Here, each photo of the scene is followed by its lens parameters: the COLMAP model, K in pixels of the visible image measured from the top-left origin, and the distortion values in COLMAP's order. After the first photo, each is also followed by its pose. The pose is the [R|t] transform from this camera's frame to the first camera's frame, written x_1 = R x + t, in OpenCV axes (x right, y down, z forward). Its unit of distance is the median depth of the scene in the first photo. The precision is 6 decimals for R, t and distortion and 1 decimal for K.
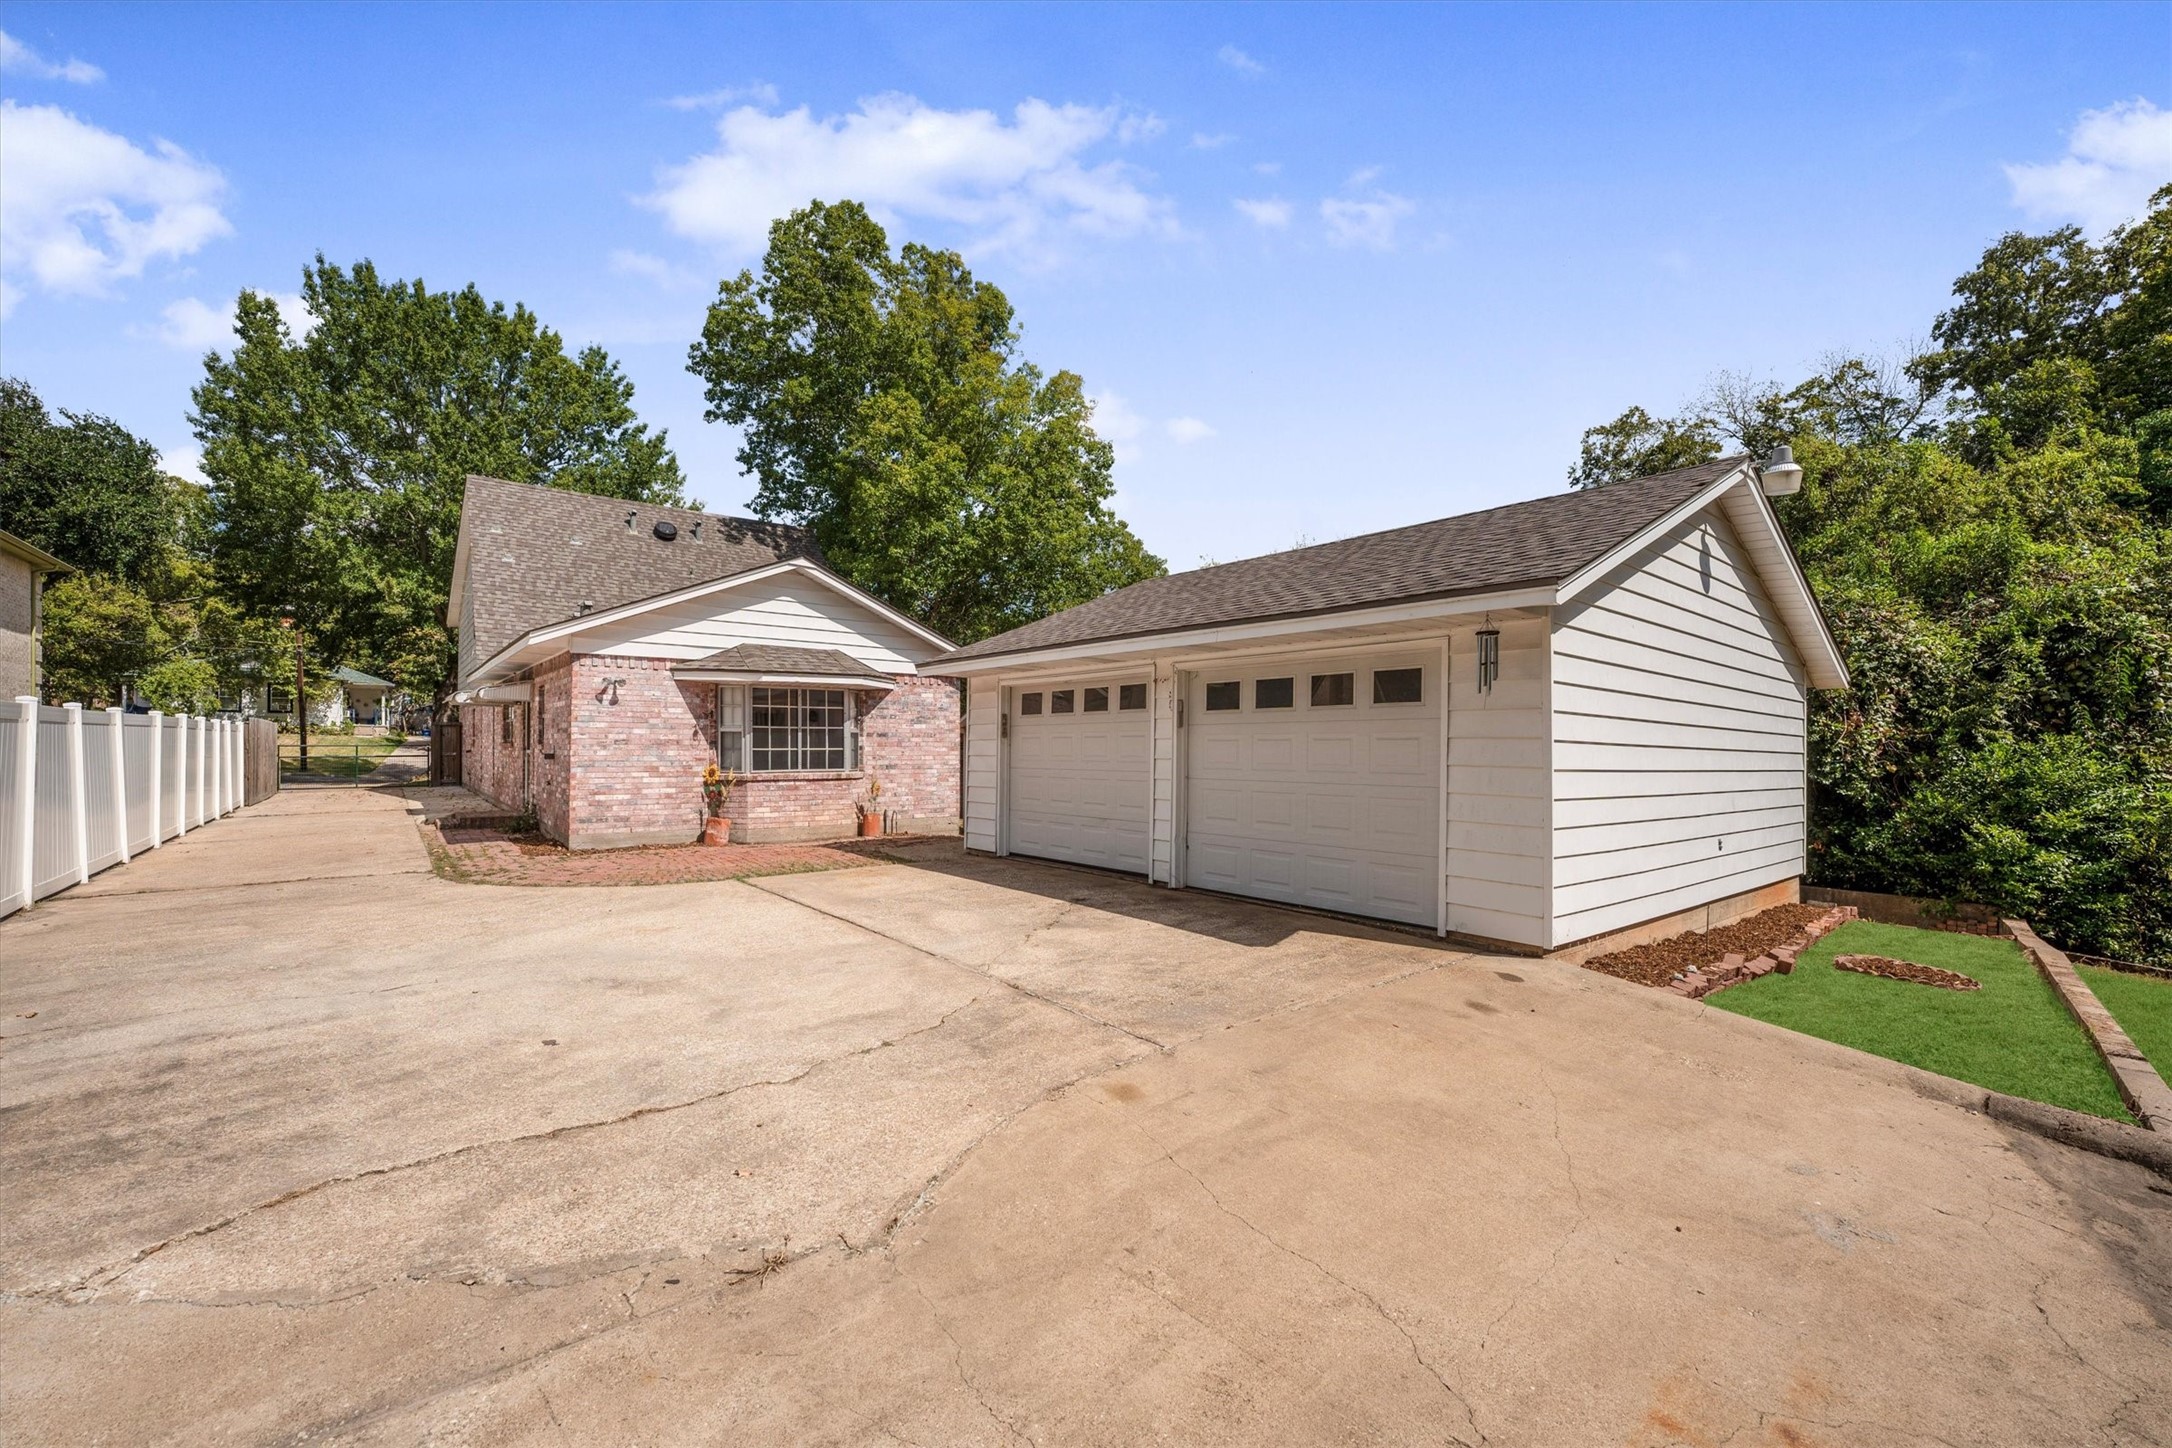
lens RADIAL K [[869.0, 0, 1055.9], [0, 869.0, 715.4], [0, 0, 1]] dist [-0.018365, 0.000512]
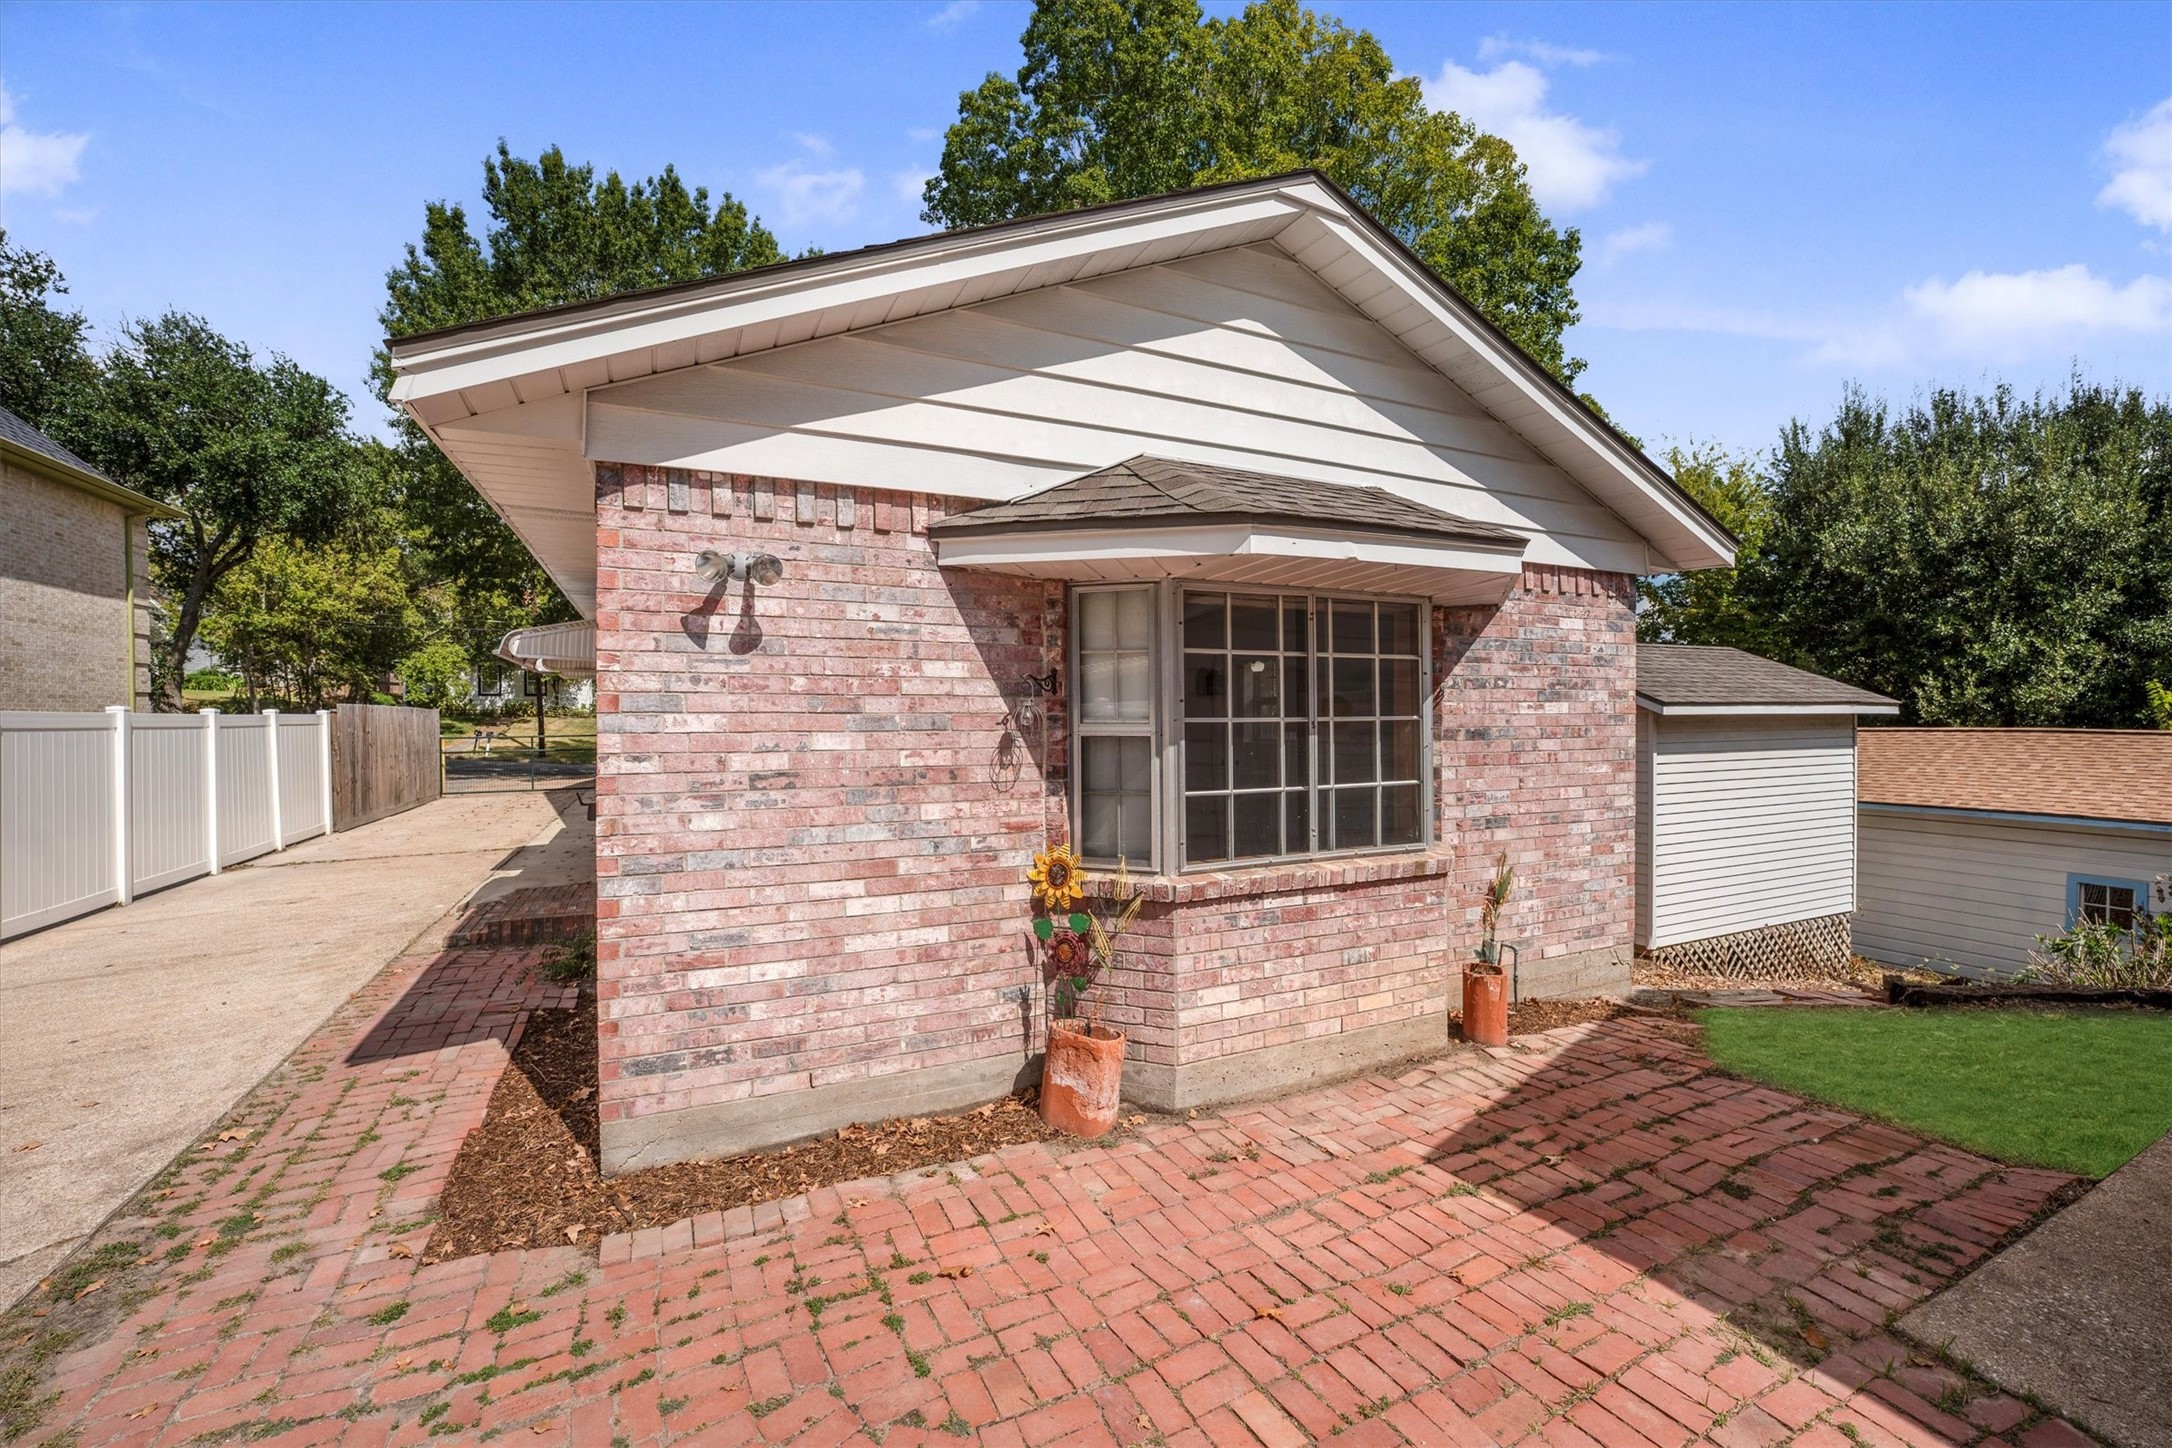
lens RADIAL K [[877.8, 0, 1066.9], [0, 877.8, 692.1], [0, 0, 1]] dist [-0.017688, 0.003129]
pose [[0.972104, -0.015087, -0.234064, -0.156768], [0.015878, 0.999873, 0.001494, 0.001083], [0.234012, -0.005168, 0.972220, 0.342193]]
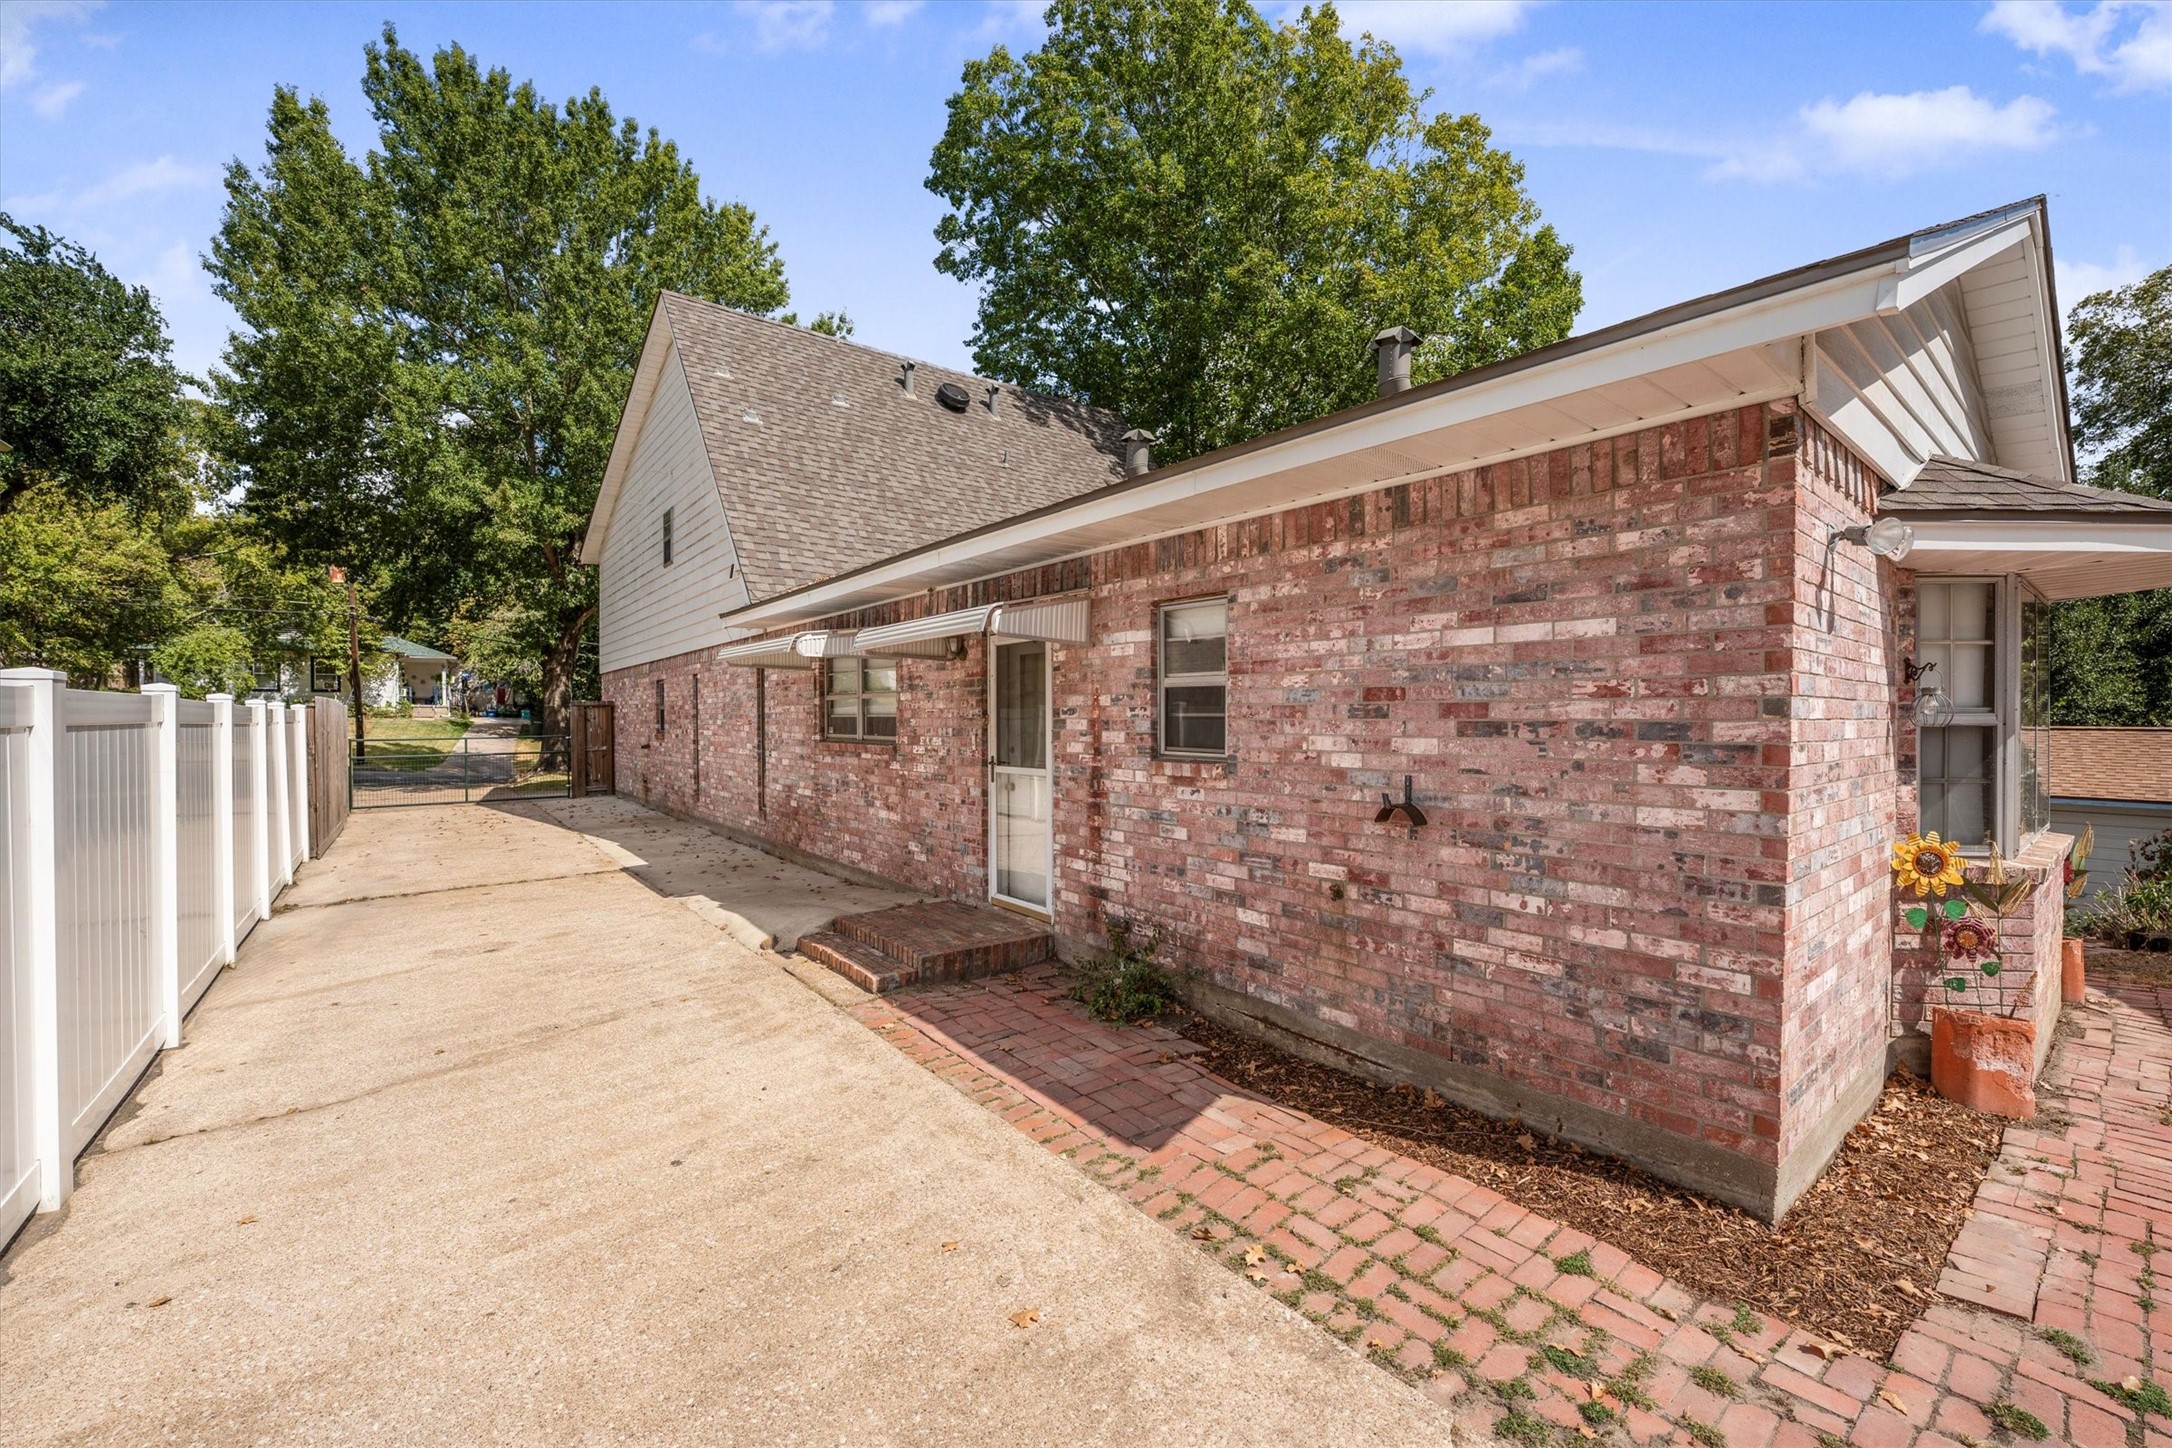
lens RADIAL K [[867.9, 0, 1079.1], [0, 867.9, 705.1], [0, 0, 1]] dist [-0.026055, 0.002697]
pose [[0.999968, -0.007452, -0.002911, -0.339461], [0.007501, 0.999819, 0.017474, 0.001761], [0.002780, -0.017496, 0.999843, 0.342580]]
